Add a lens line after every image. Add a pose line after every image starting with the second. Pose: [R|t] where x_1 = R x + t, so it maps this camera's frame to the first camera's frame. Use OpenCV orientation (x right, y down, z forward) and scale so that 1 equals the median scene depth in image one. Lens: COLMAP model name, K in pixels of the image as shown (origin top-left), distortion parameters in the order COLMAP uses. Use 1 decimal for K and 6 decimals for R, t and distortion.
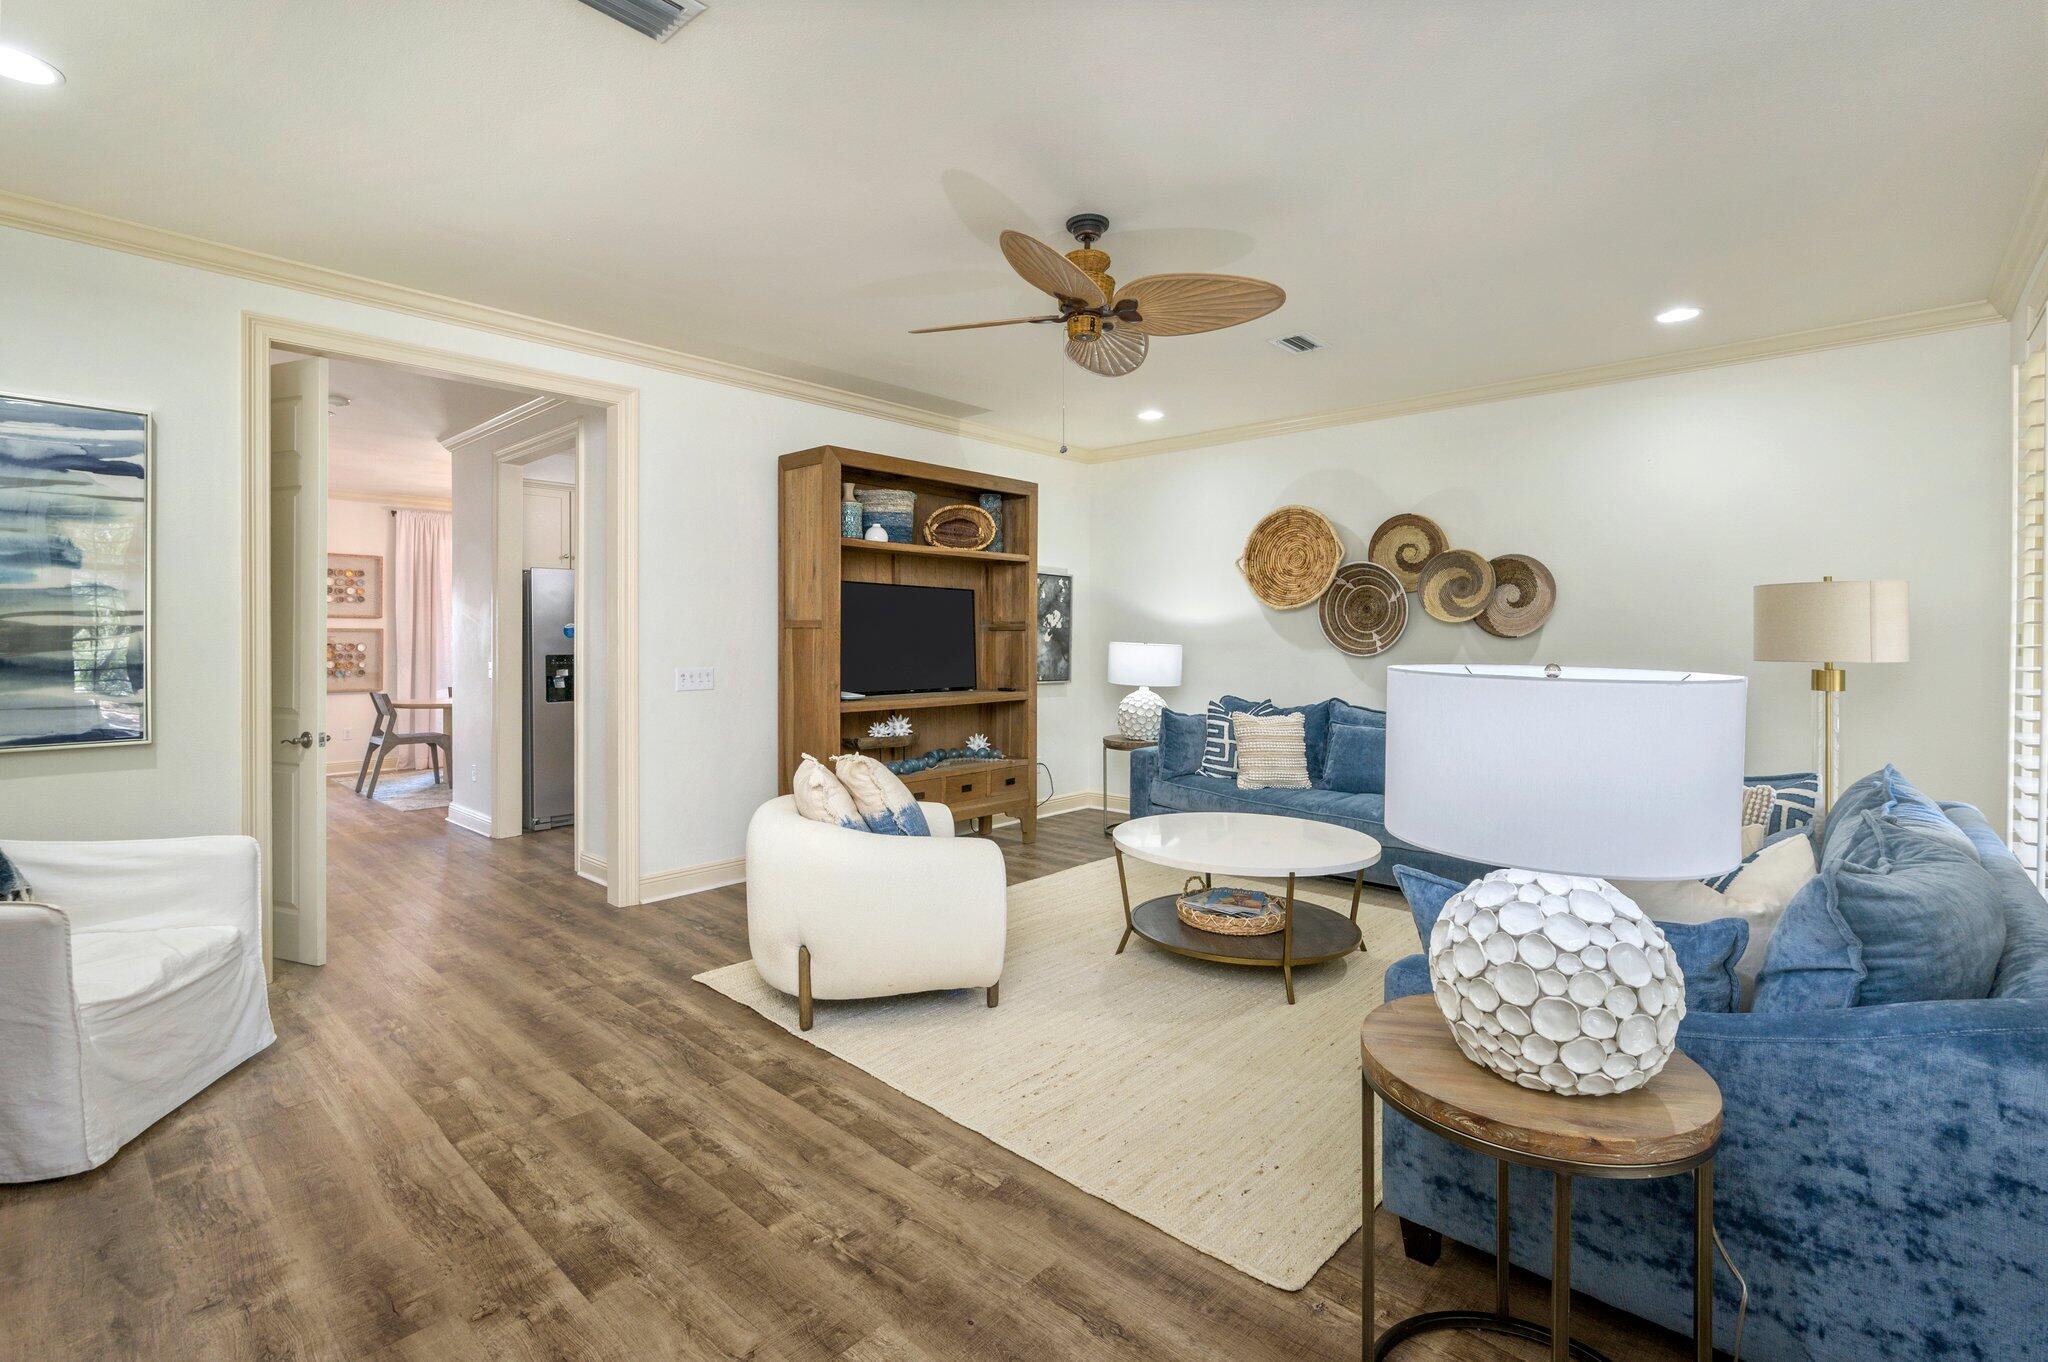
lens RADIAL K [[942.6, 0, 1017.9], [0, 942.6, 636.6], [0, 0, 1]] dist [-0.008380, 0.001332]
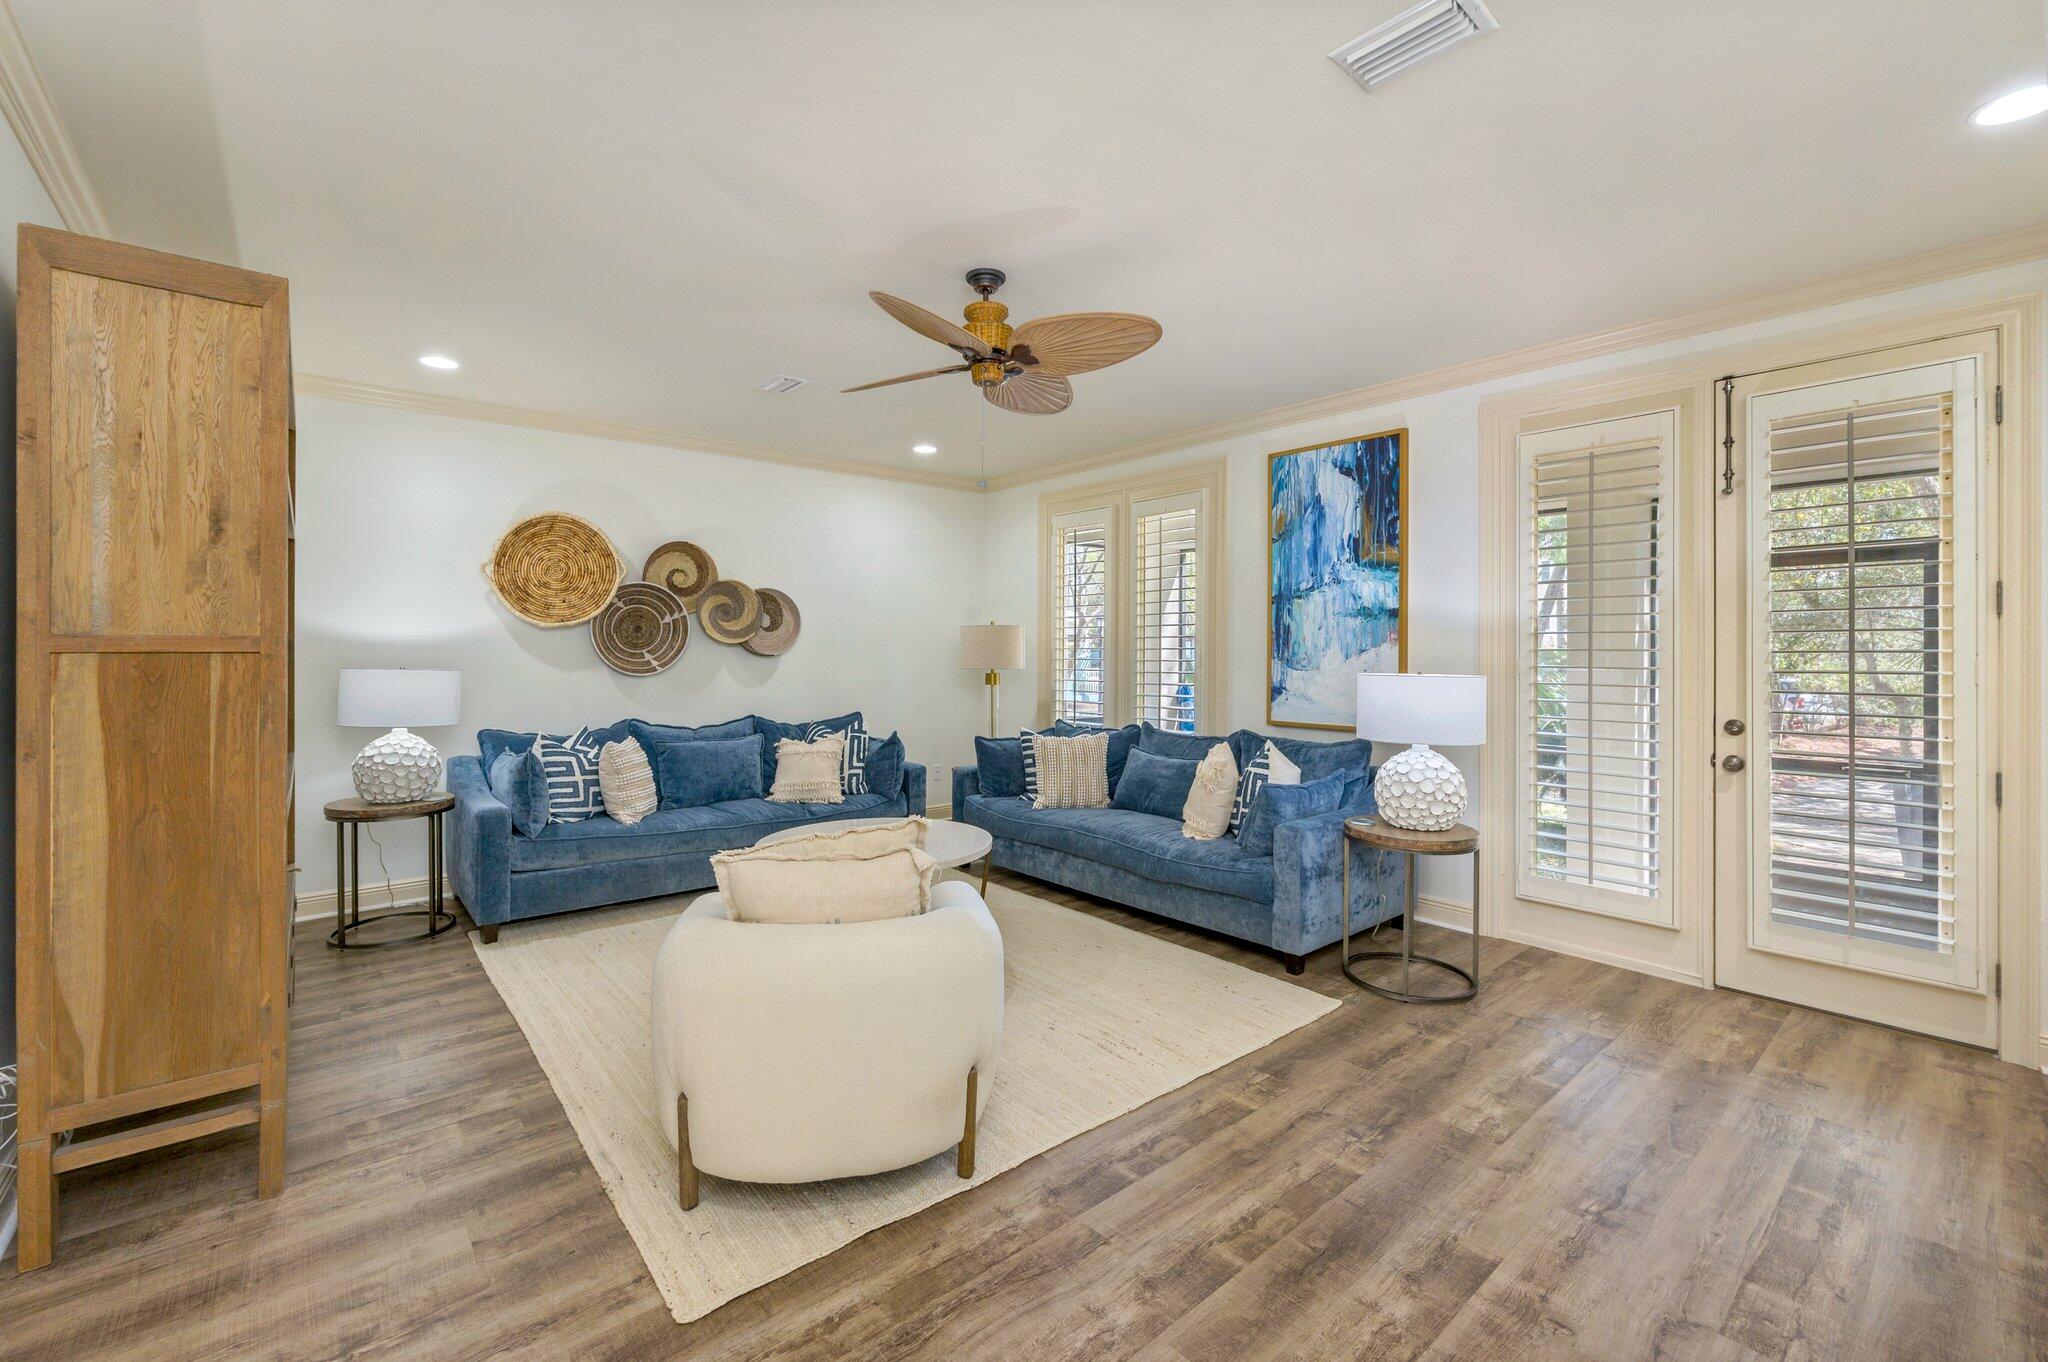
lens RADIAL K [[858.9, 0, 1039.9], [0, 858.9, 654.6], [0, 0, 1]] dist [-0.002111, -0.000237]
pose [[0.111222, -0.012006, 0.993723, -0.862860], [-0.001322, 0.999924, 0.012229, -0.022931], [-0.993795, -0.002674, 0.111198, 0.805593]]
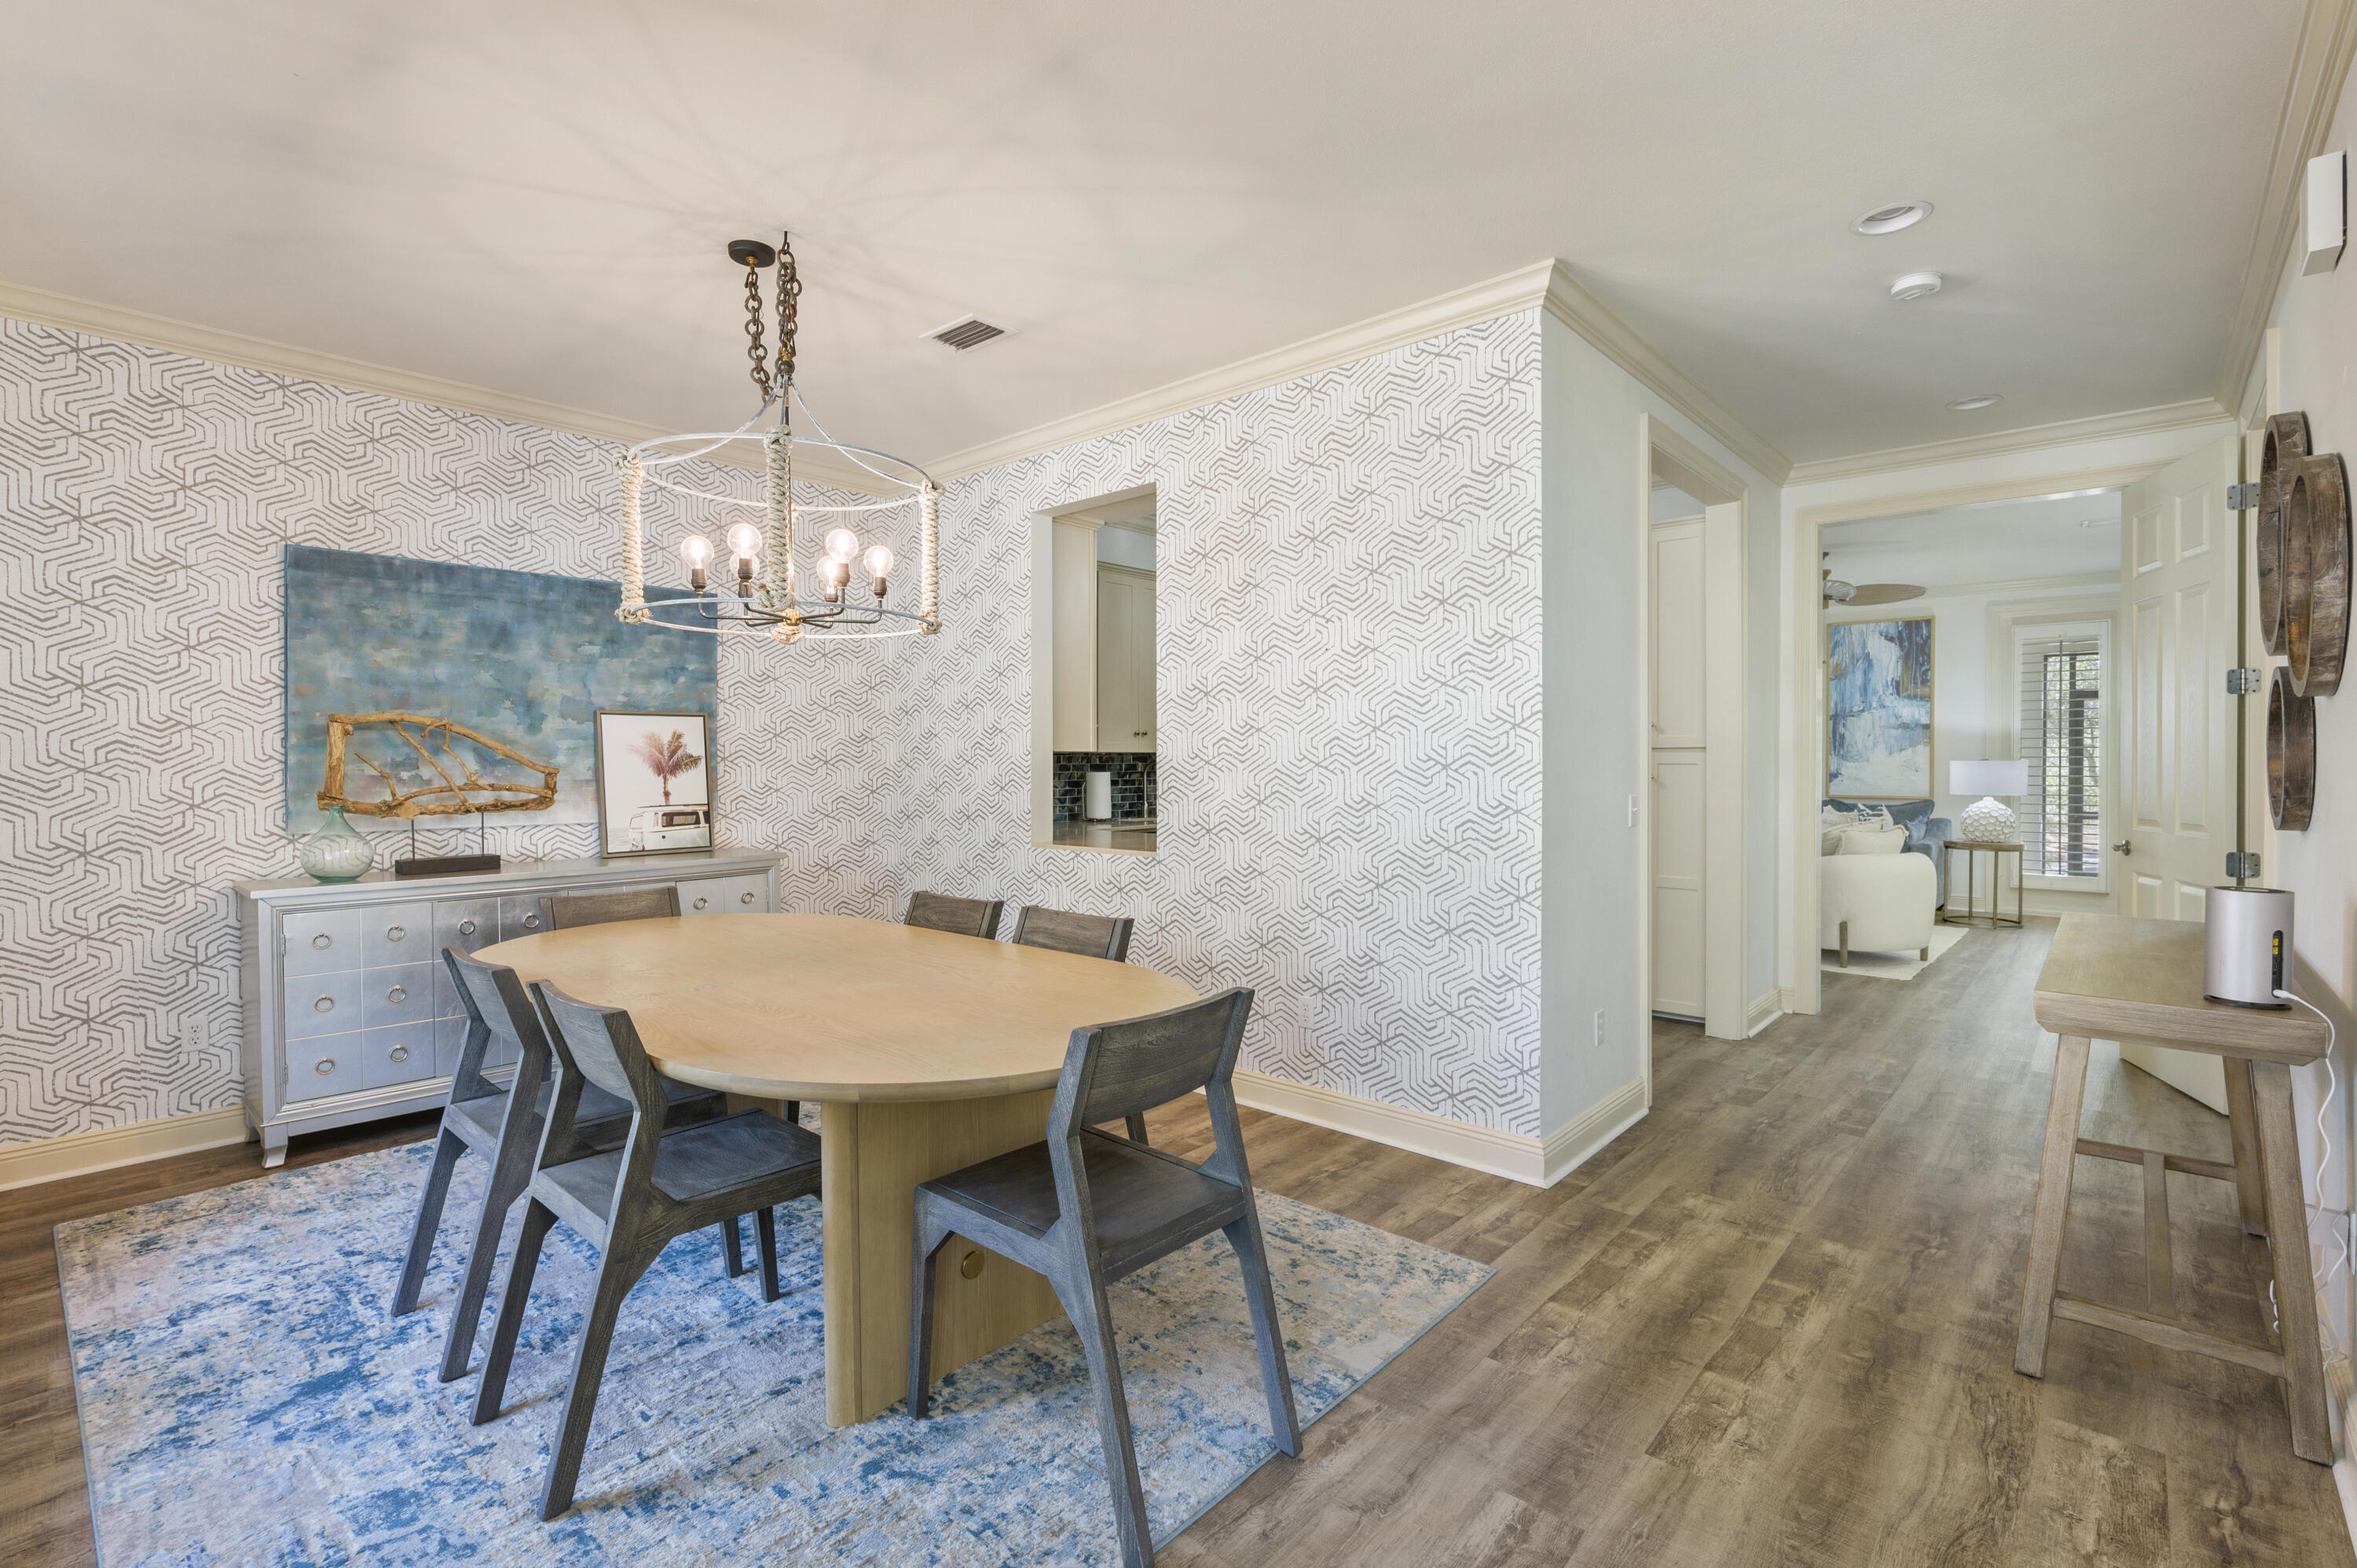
lens RADIAL K [[1084.7, 0, 1177.6], [0, 1084.7, 776.7], [0, 0, 1]] dist [-0.008380, 0.001332]
pose [[-0.011392, -0.021776, 0.999698, -2.253610], [0.003896, 0.999754, 0.021822, -0.010359], [-0.999928, 0.004143, -0.011304, 2.378453]]
